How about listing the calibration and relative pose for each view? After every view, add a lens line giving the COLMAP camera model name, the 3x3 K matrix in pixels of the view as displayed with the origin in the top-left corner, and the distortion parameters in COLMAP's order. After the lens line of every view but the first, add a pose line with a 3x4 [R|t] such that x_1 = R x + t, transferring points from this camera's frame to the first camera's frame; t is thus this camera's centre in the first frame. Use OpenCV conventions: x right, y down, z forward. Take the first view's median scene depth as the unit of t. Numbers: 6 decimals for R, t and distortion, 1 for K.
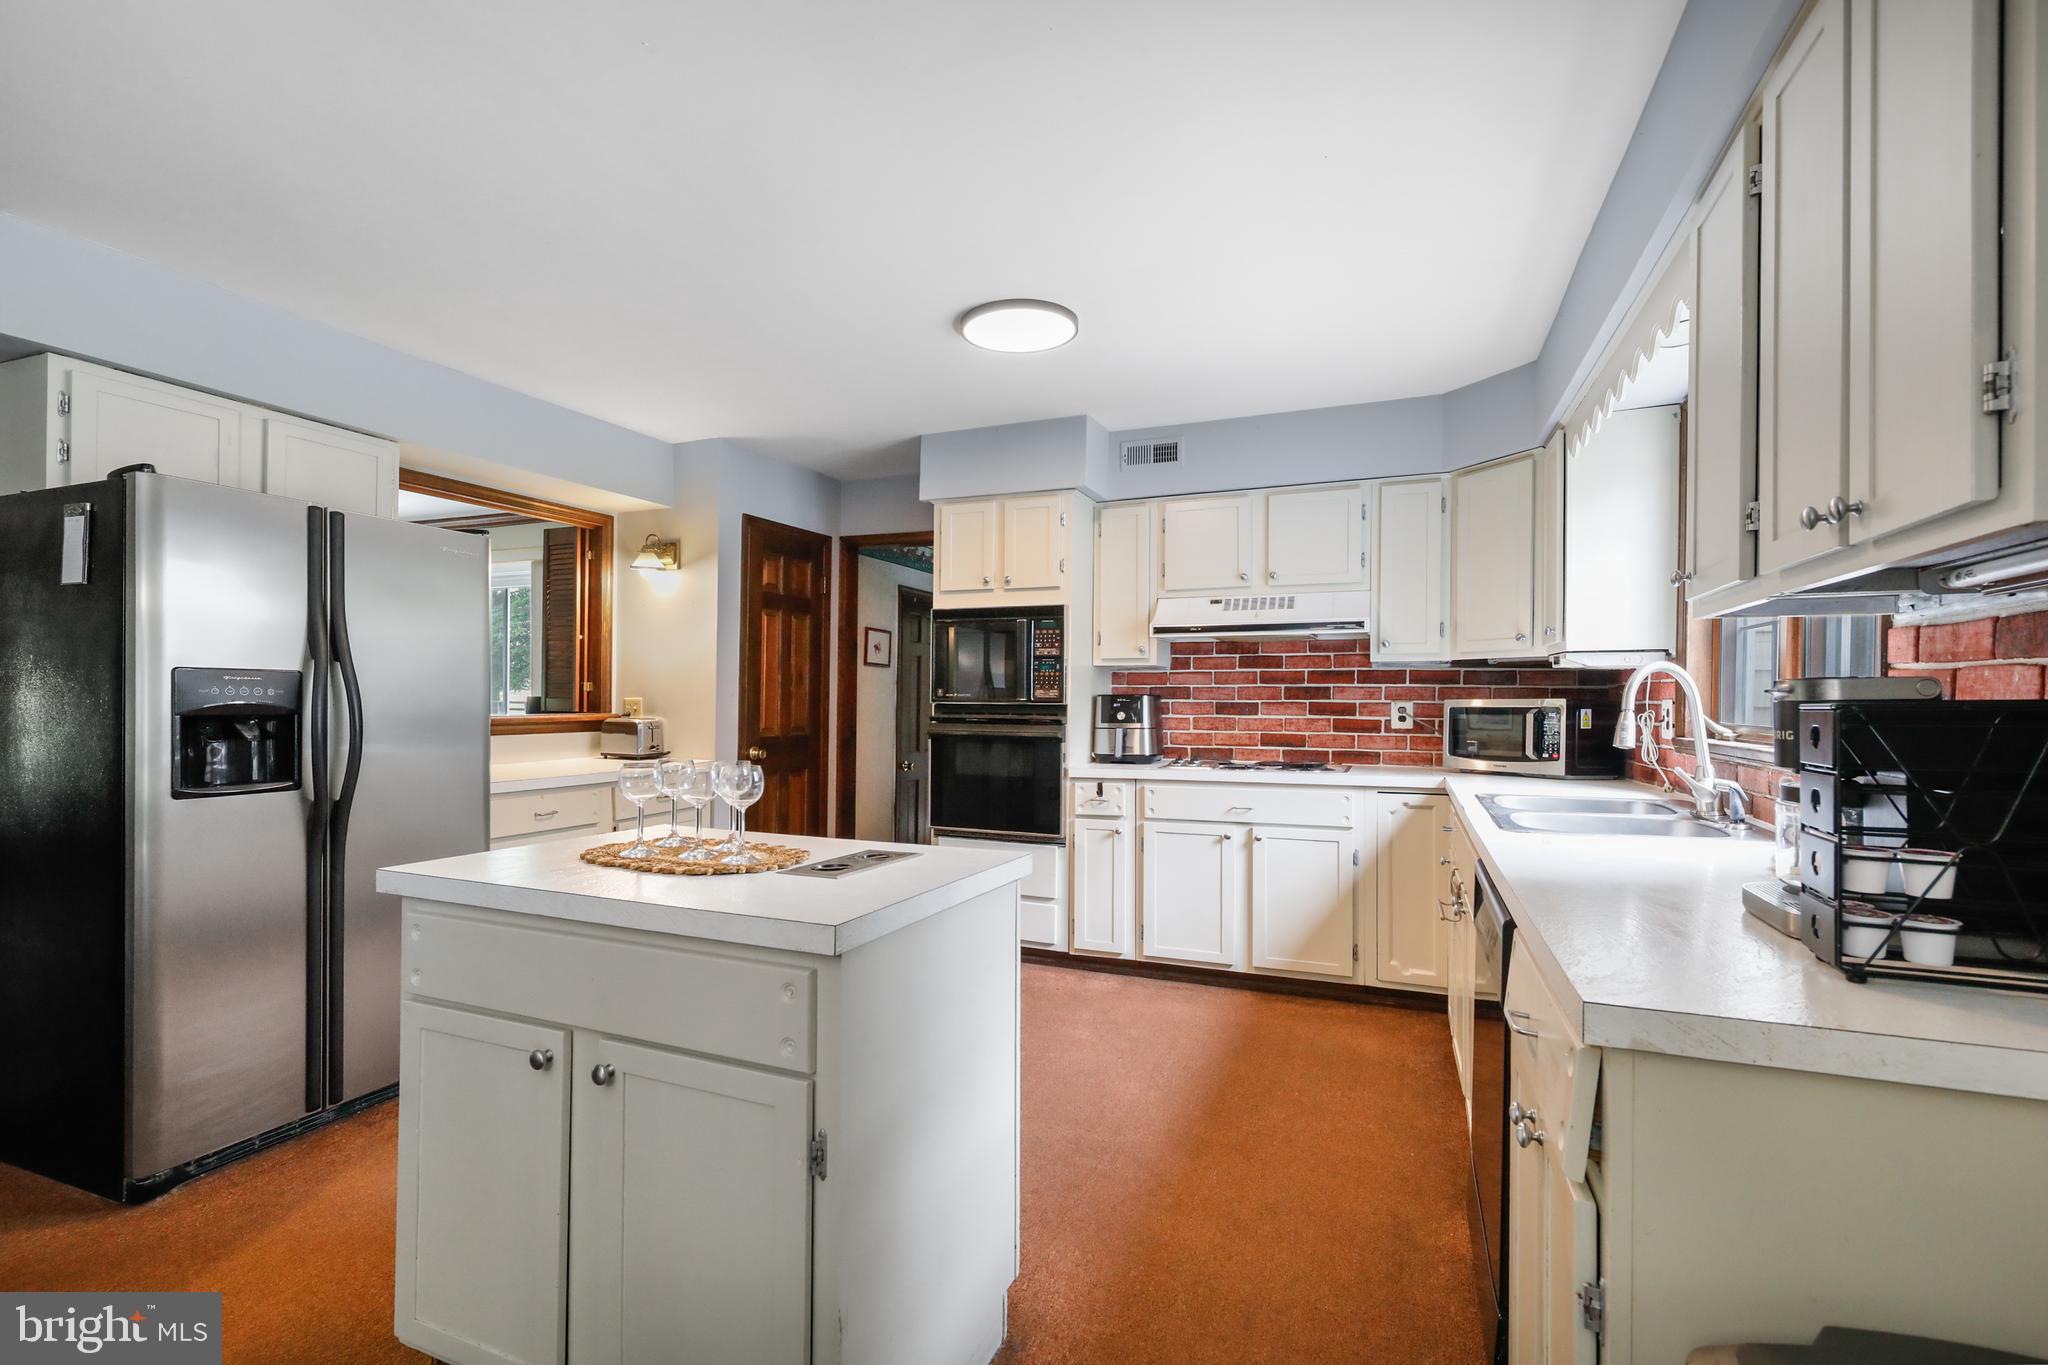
lens RADIAL K [[905.2, 0, 1026.3], [0, 905.2, 690.8], [0, 0, 1]] dist [0.001598, 0.000003]
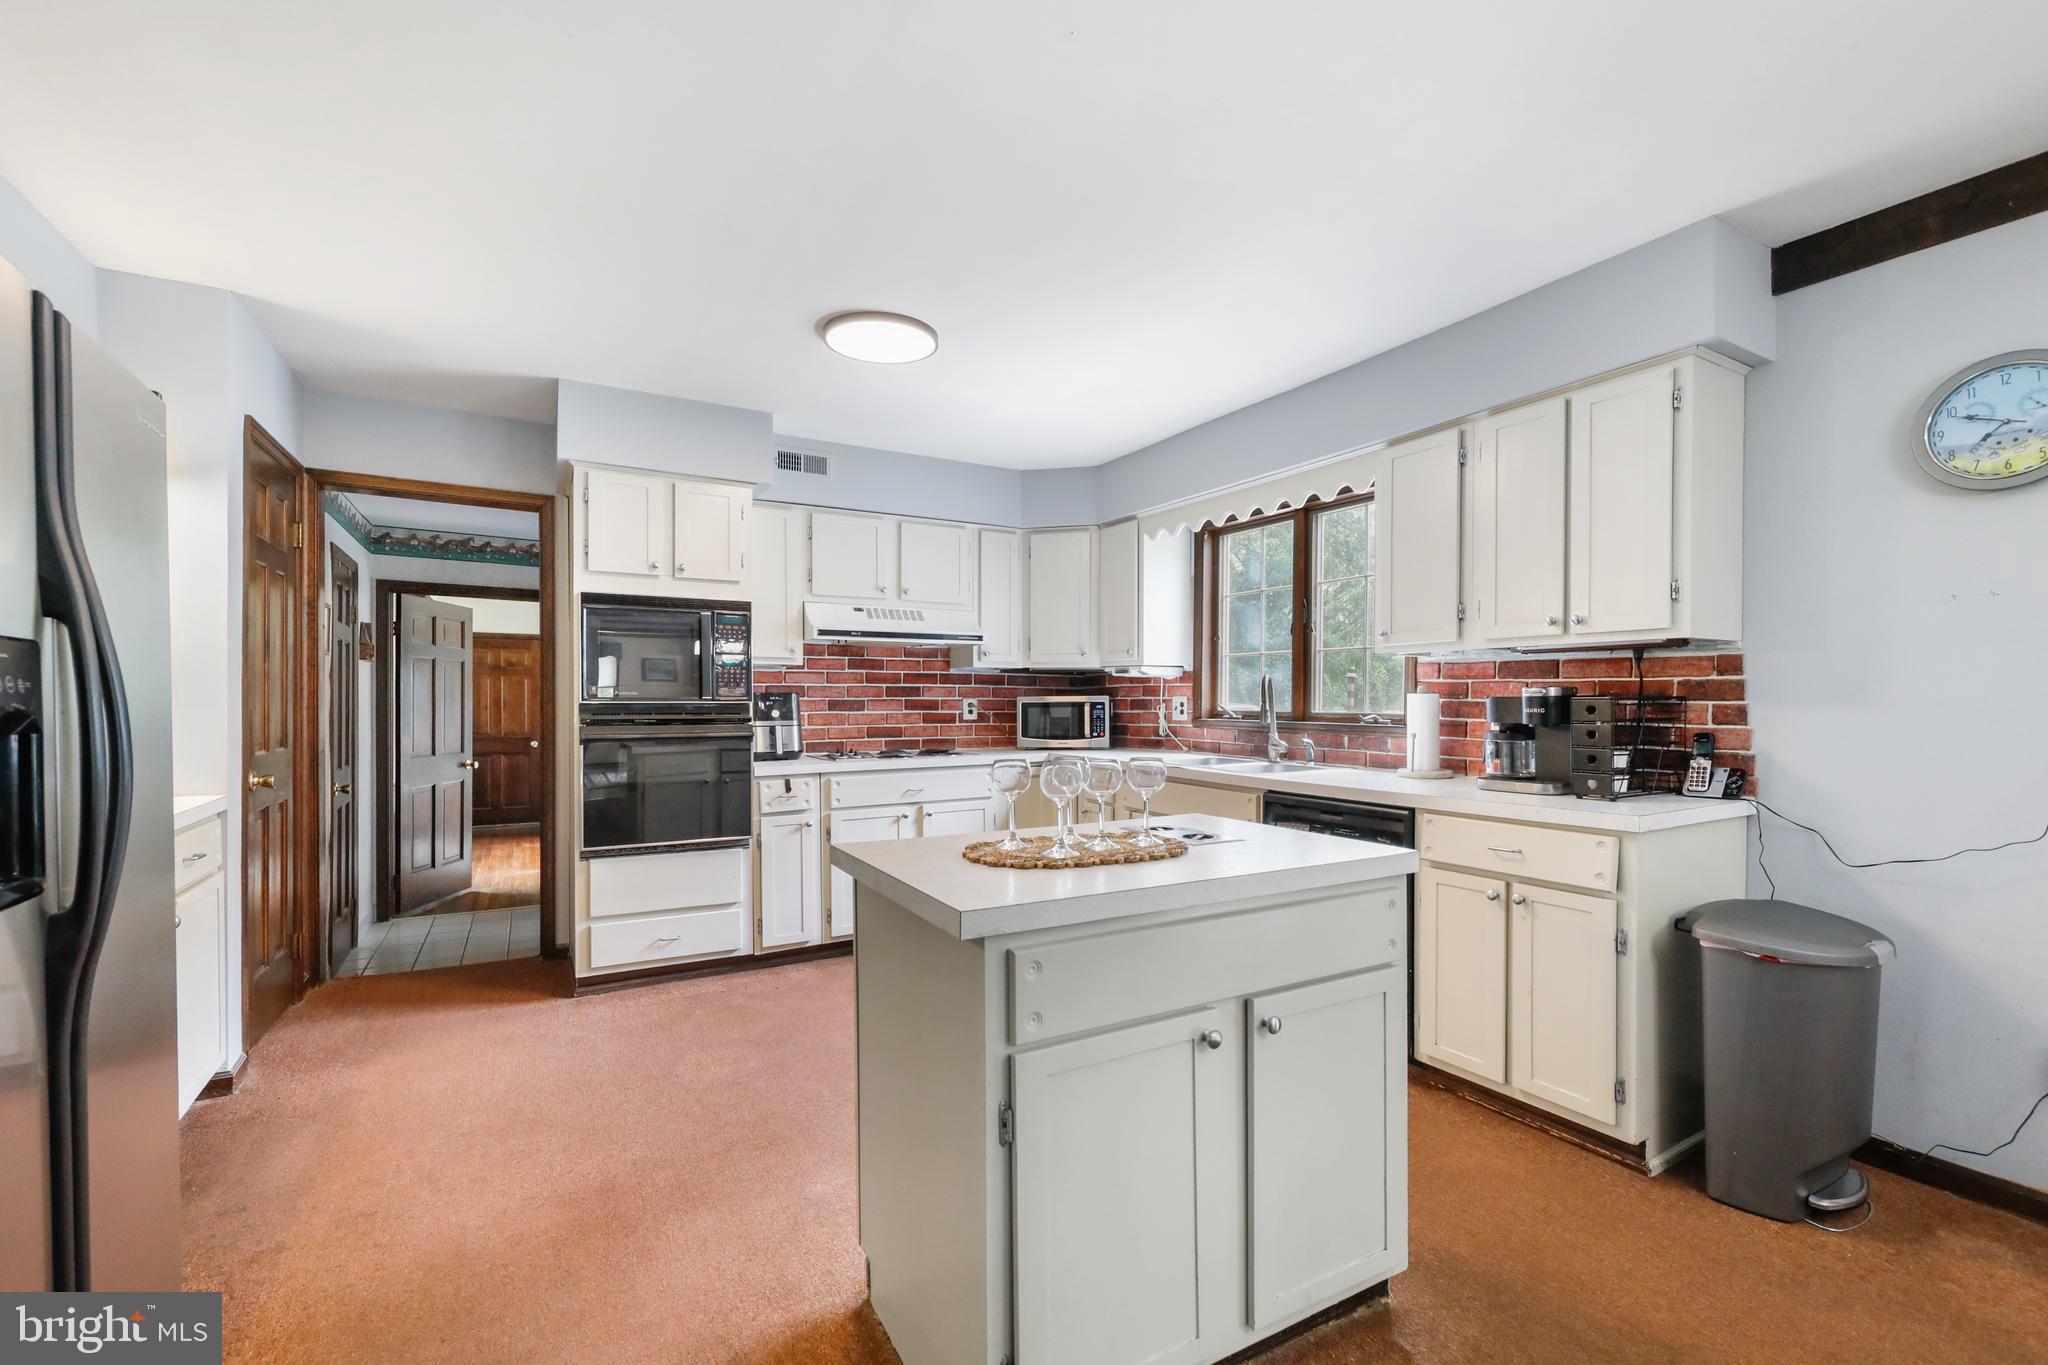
lens RADIAL K [[854.1, 0, 1026.6], [0, 854.1, 694.0], [0, 0, 1]] dist [-0.003114, -0.000187]
pose [[0.616367, -0.000182, 0.787459, -0.498603], [-0.004119, 0.999986, 0.003455, 0.001053], [-0.787448, -0.005373, 0.616357, 0.191423]]
